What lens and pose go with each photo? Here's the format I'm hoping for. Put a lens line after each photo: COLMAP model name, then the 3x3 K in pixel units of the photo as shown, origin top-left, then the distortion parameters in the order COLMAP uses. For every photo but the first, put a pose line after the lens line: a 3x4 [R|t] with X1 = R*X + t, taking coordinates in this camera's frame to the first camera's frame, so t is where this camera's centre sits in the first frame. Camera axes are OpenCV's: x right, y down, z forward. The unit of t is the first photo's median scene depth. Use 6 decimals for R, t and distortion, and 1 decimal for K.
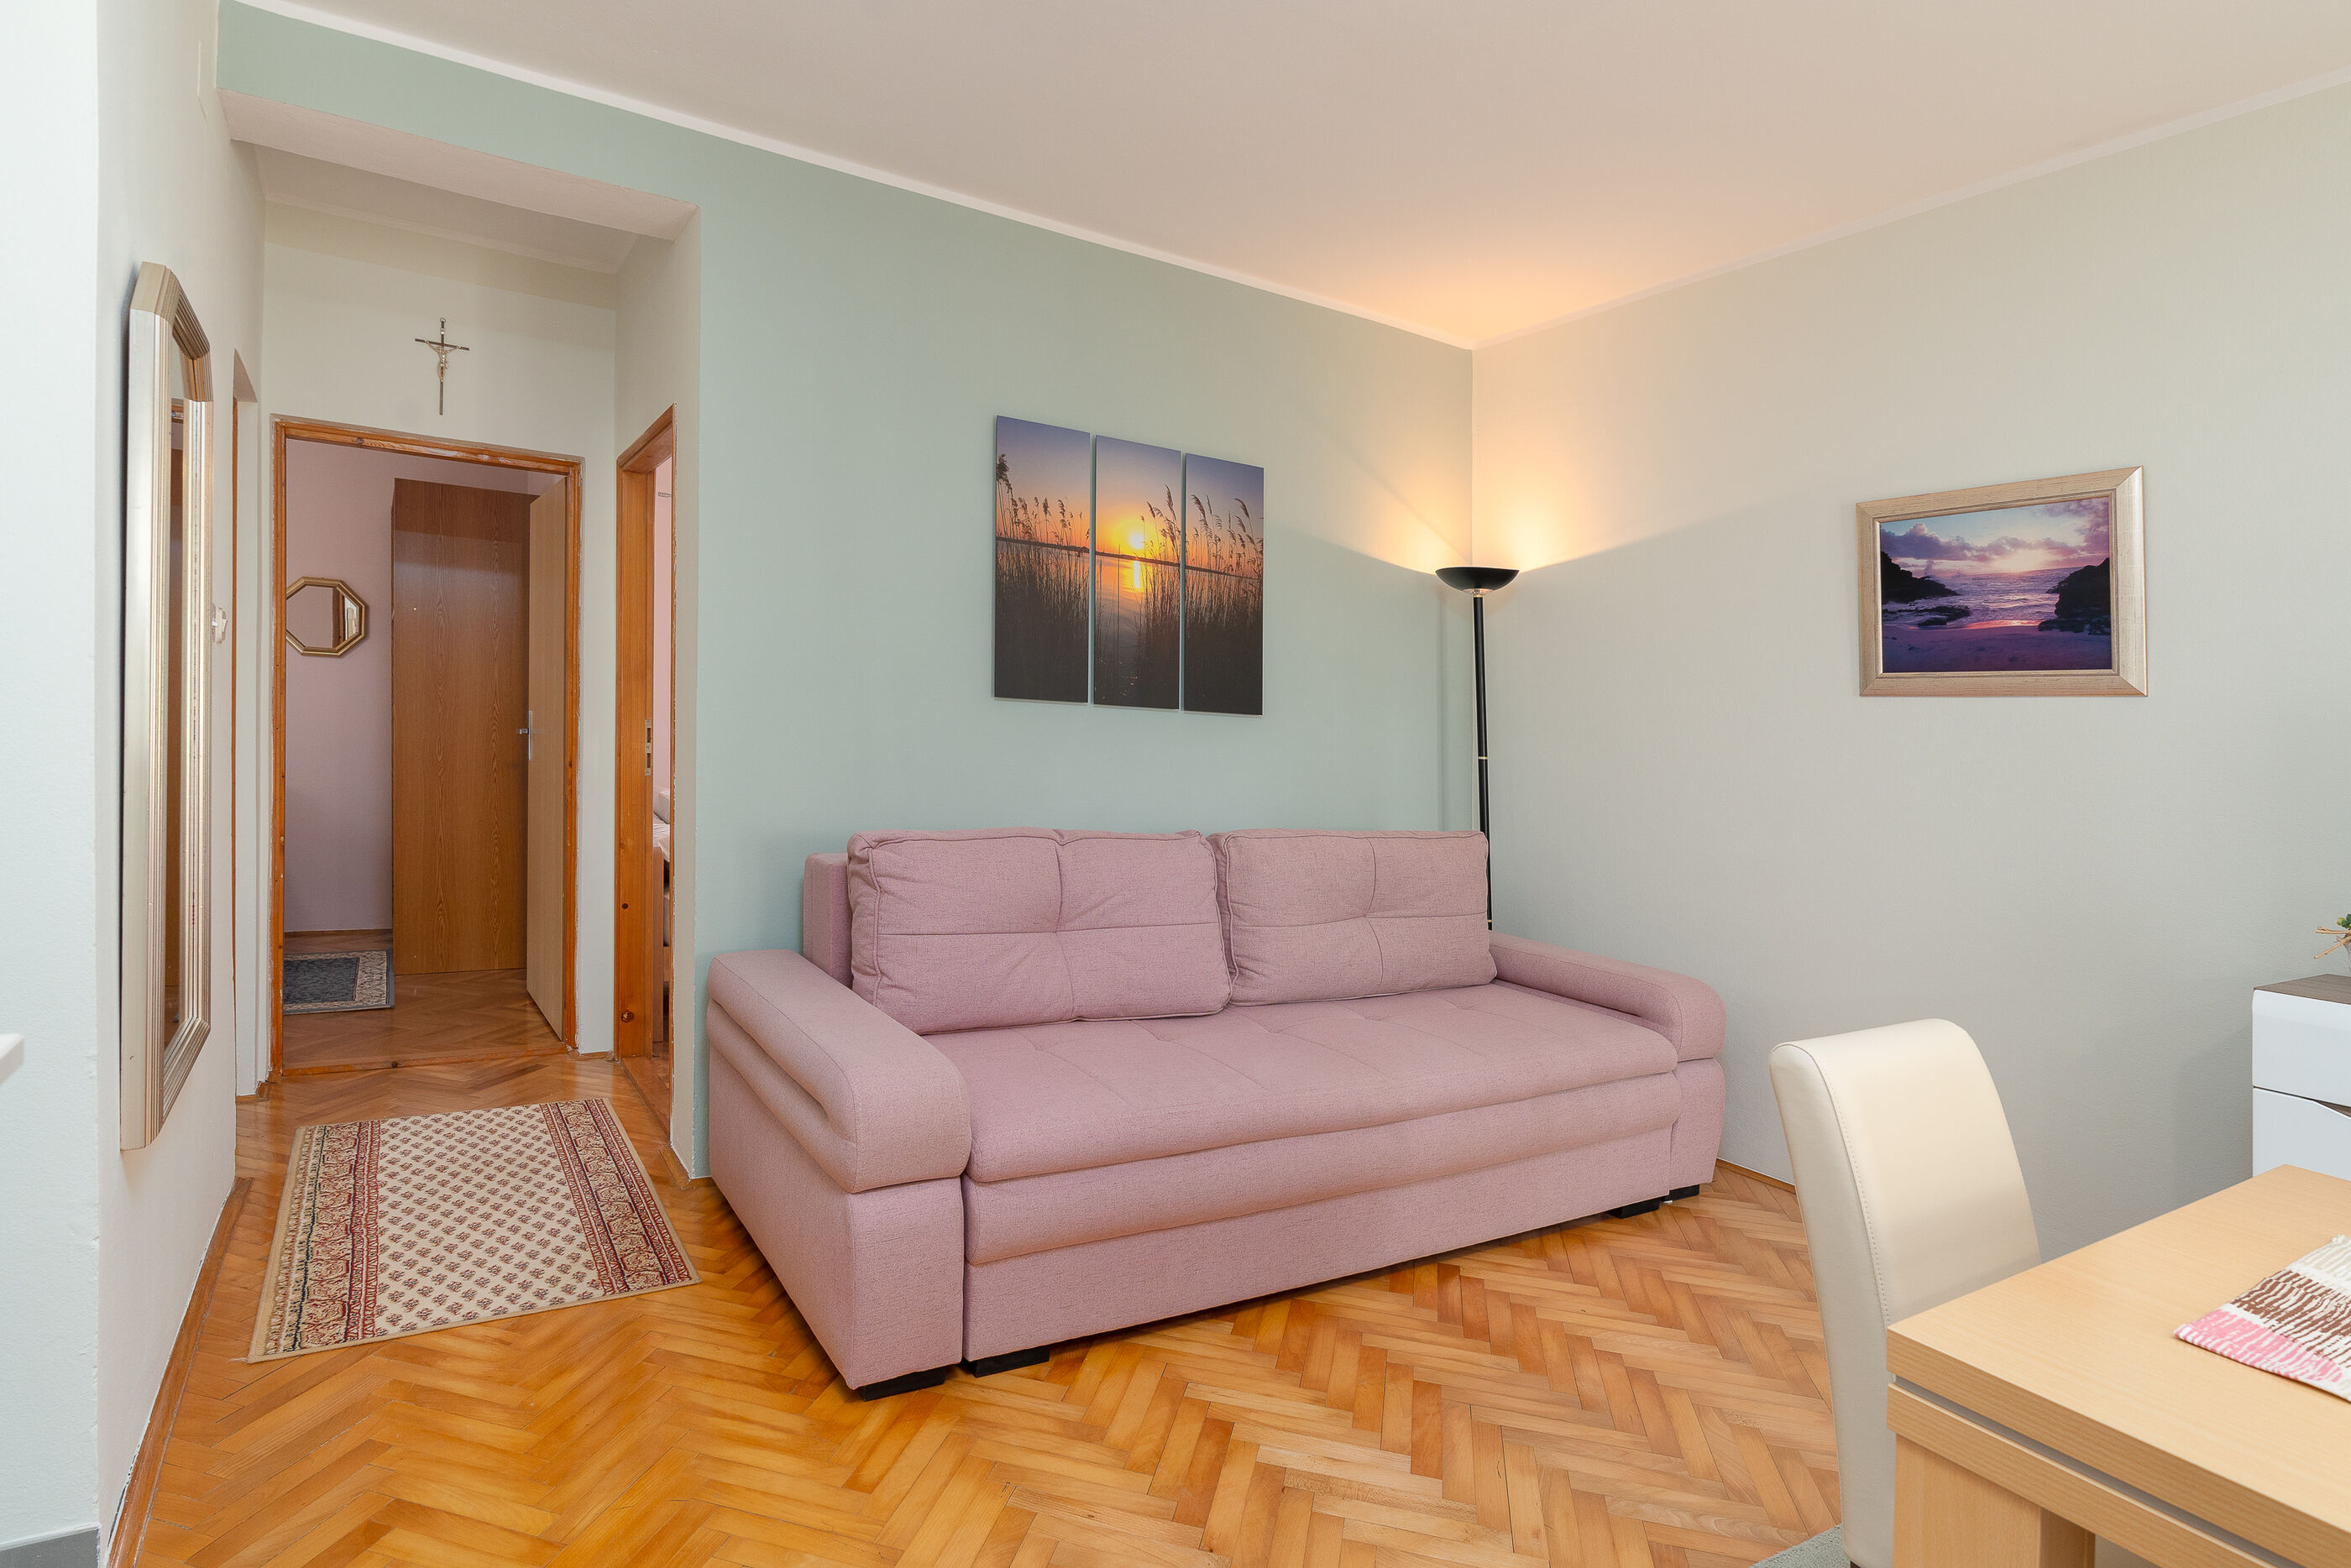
lens RADIAL K [[1253.7, 0, 1145.0], [0, 1253.7, 702.5], [0, 0, 1]] dist [-0.005053, -0.000656]
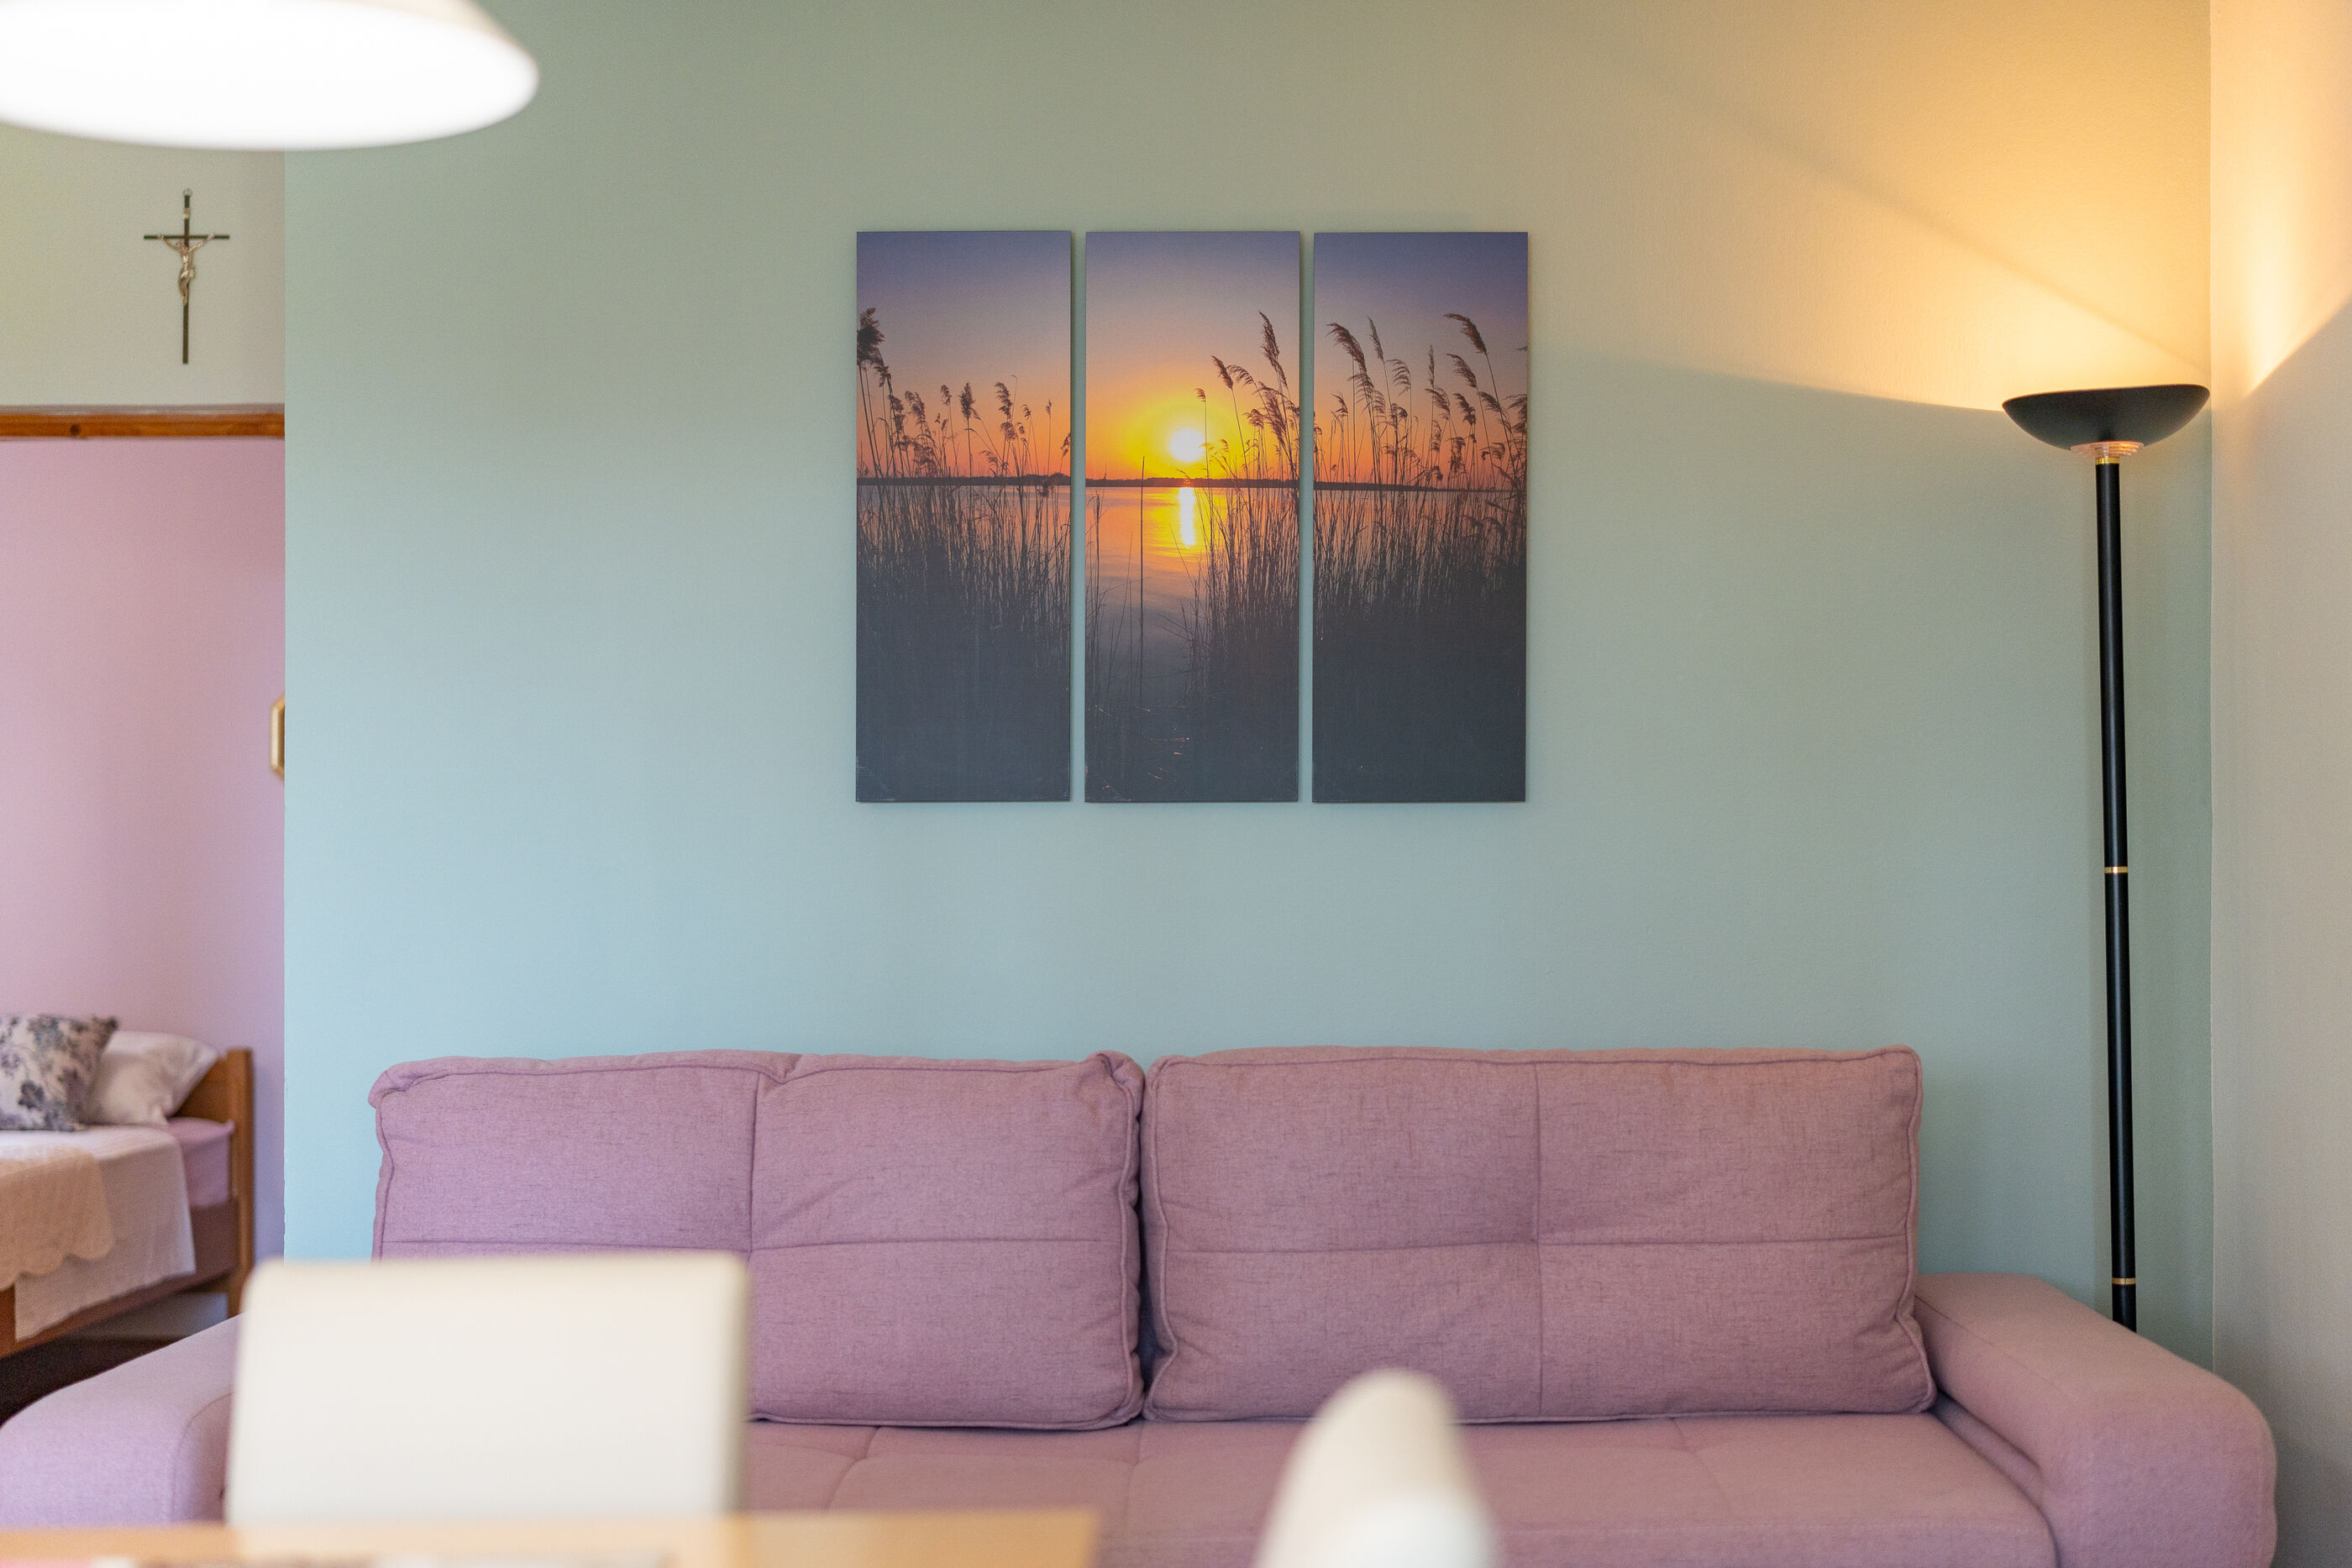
lens RADIAL K [[3490.4, 0, 1189.9], [0, 3490.4, 818.1], [0, 0, 1]] dist [-0.003483, 0.059752]
pose [[0.848397, -0.065423, -0.525302, 0.656537], [0.060721, 0.997811, -0.026204, 0.042233], [0.525866, -0.009665, 0.850512, -0.095704]]
